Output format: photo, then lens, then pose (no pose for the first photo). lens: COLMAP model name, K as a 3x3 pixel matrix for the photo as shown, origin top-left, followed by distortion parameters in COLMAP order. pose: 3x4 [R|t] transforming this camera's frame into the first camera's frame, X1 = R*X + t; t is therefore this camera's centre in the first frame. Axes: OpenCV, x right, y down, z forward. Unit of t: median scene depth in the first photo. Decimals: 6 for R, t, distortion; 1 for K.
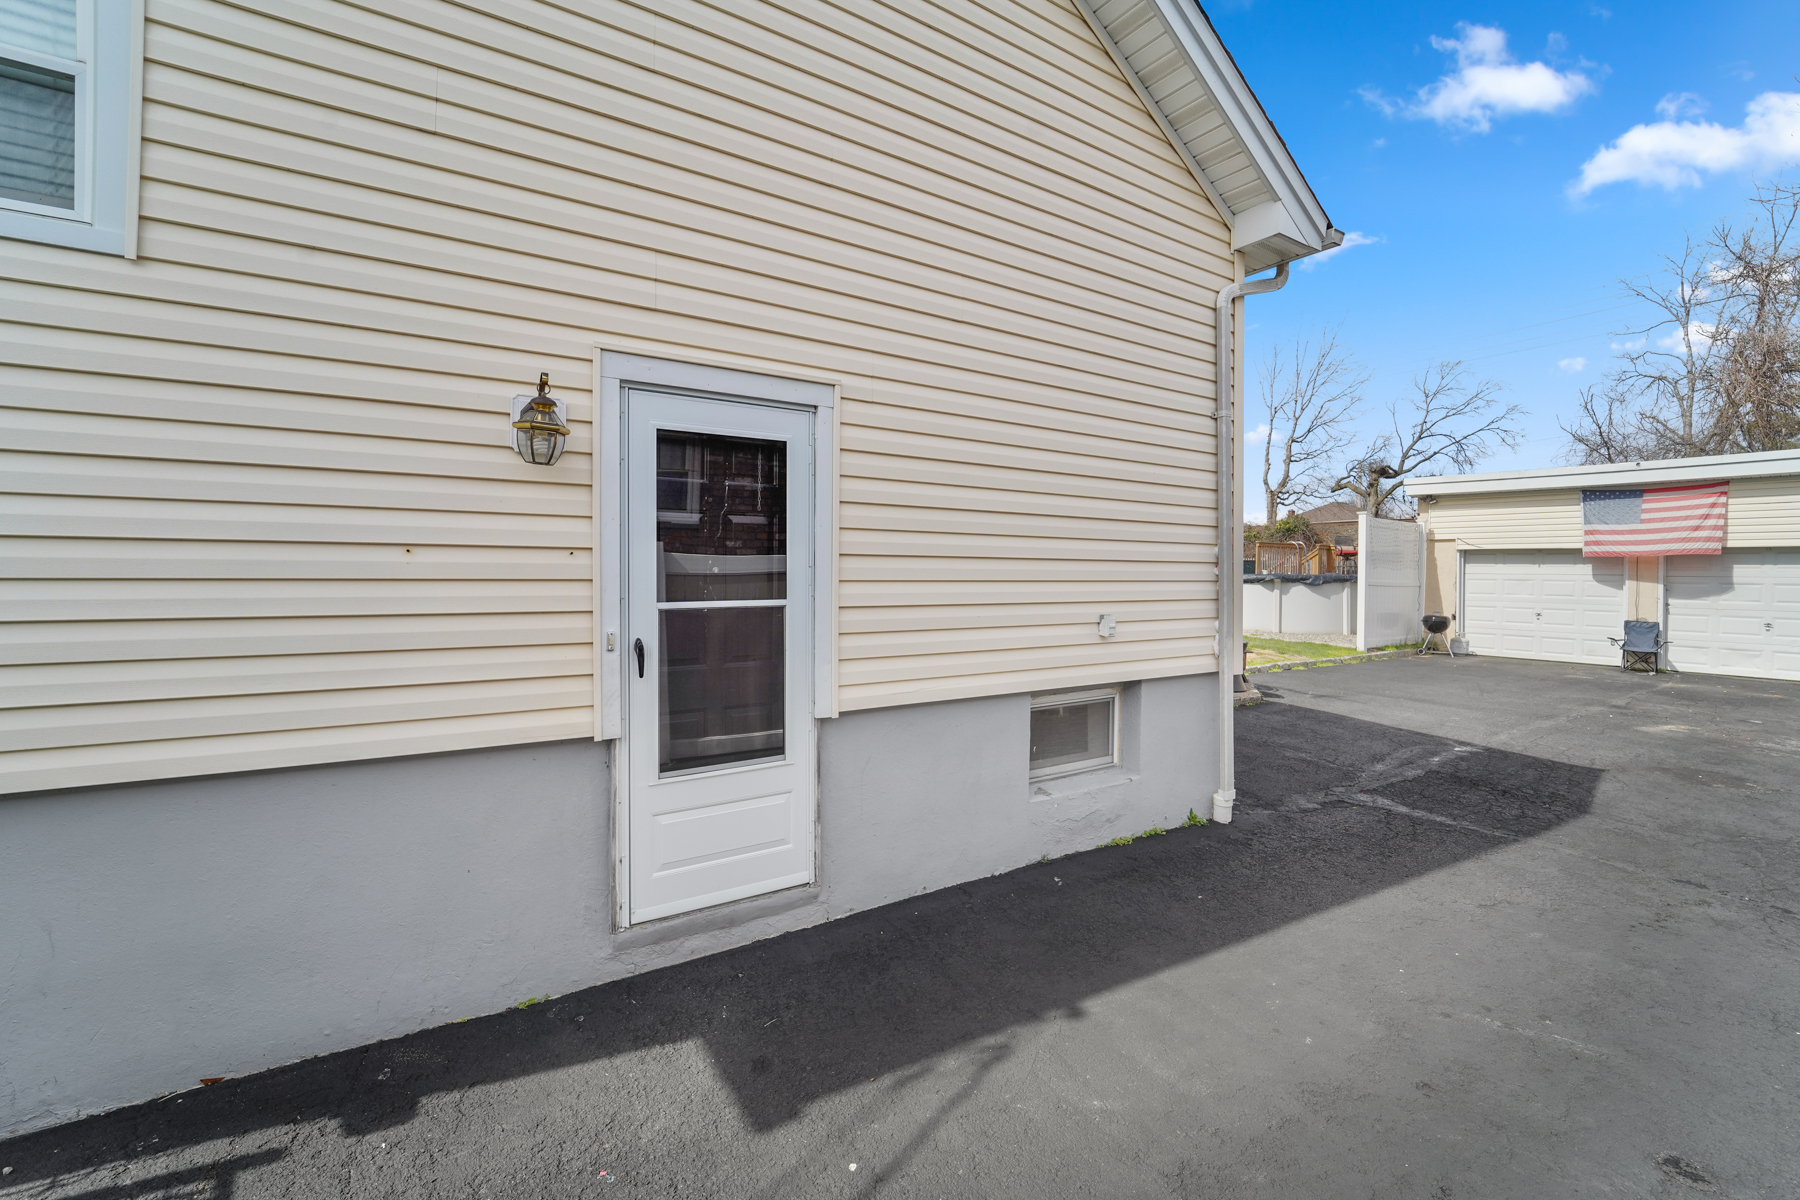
lens RADIAL K [[748.3, 0, 900.1], [0, 748.3, 567.4], [0, 0, 1]] dist [-0.002310, 0.000113]
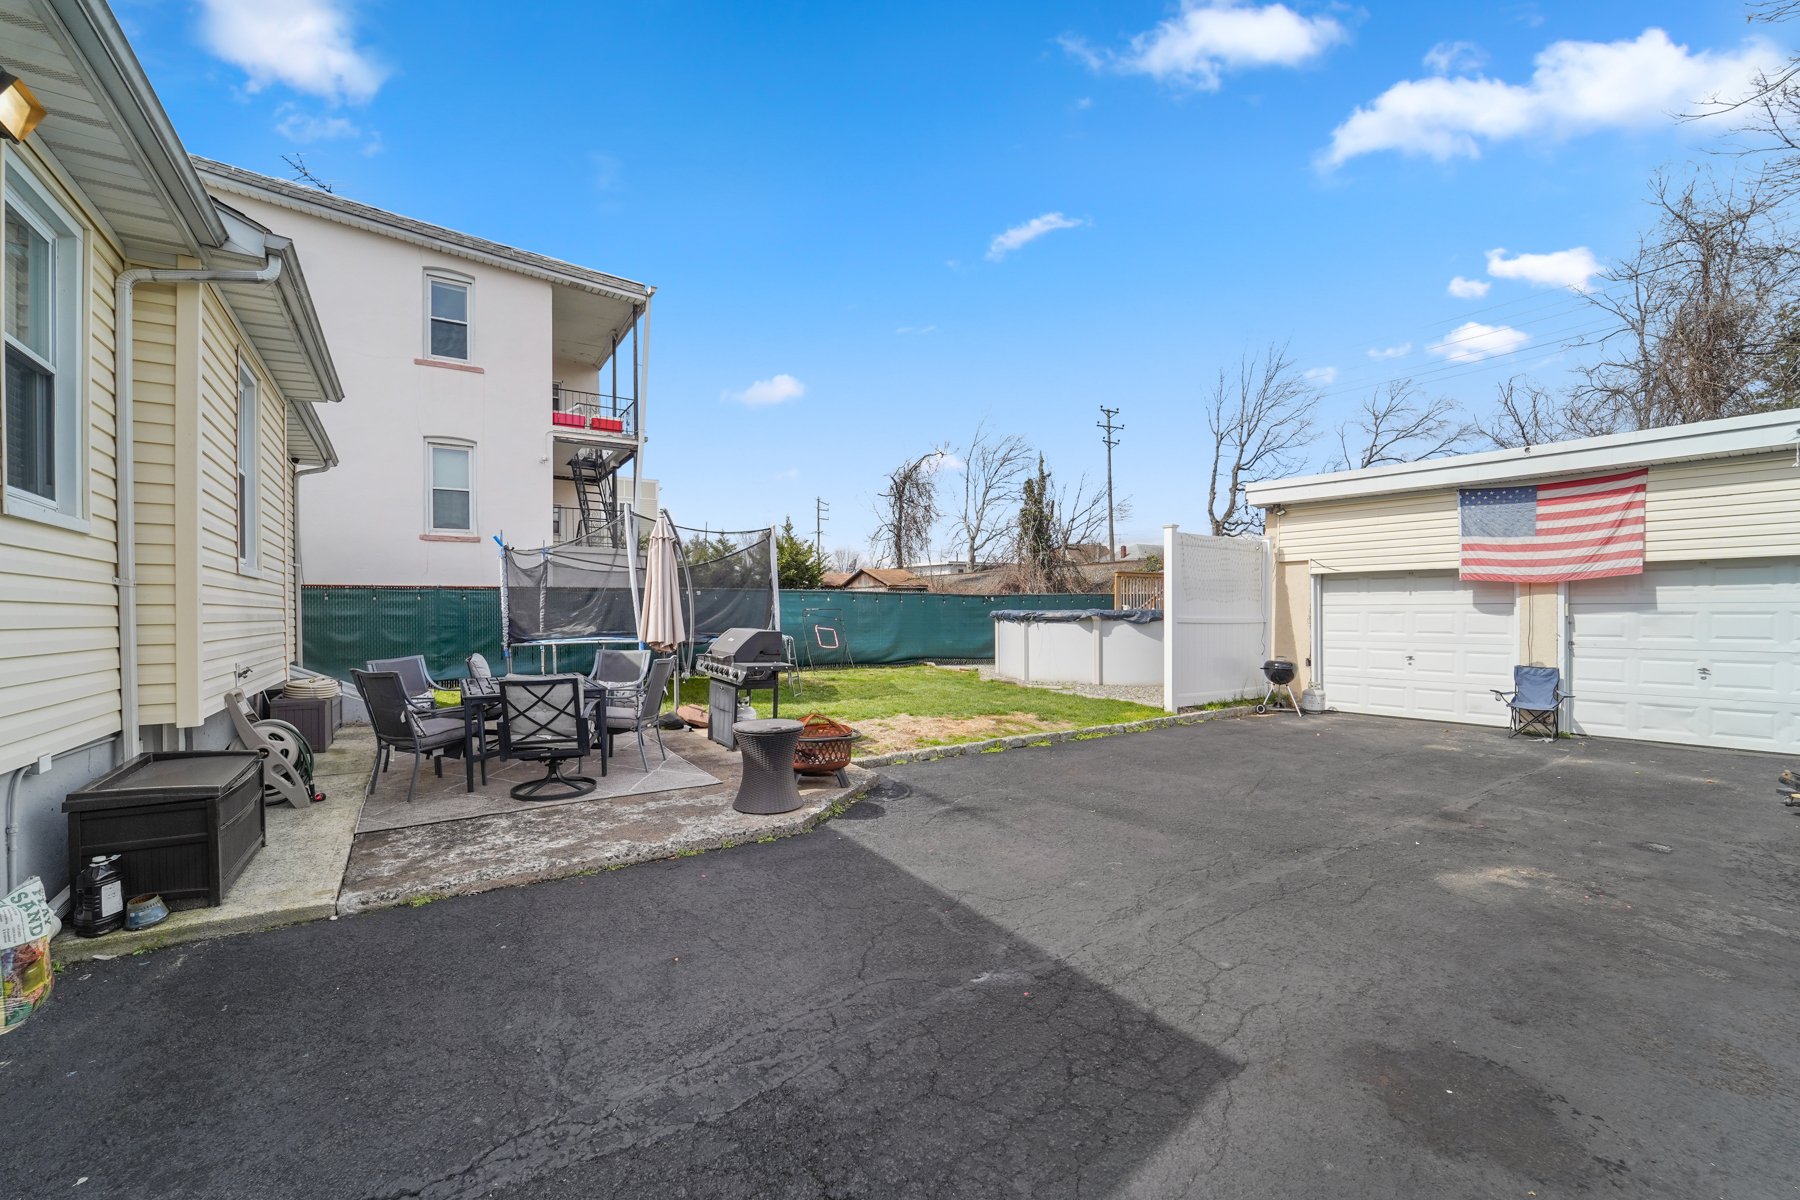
lens RADIAL K [[738.5, 0, 898.8], [0, 738.5, 607.0], [0, 0, 1]] dist [-0.008343, -0.000038]
pose [[0.999878, -0.015539, 0.001559, 0.328498], [0.015542, 0.999877, -0.002191, 0.004954], [-0.001525, 0.002215, 0.999996, 0.252601]]
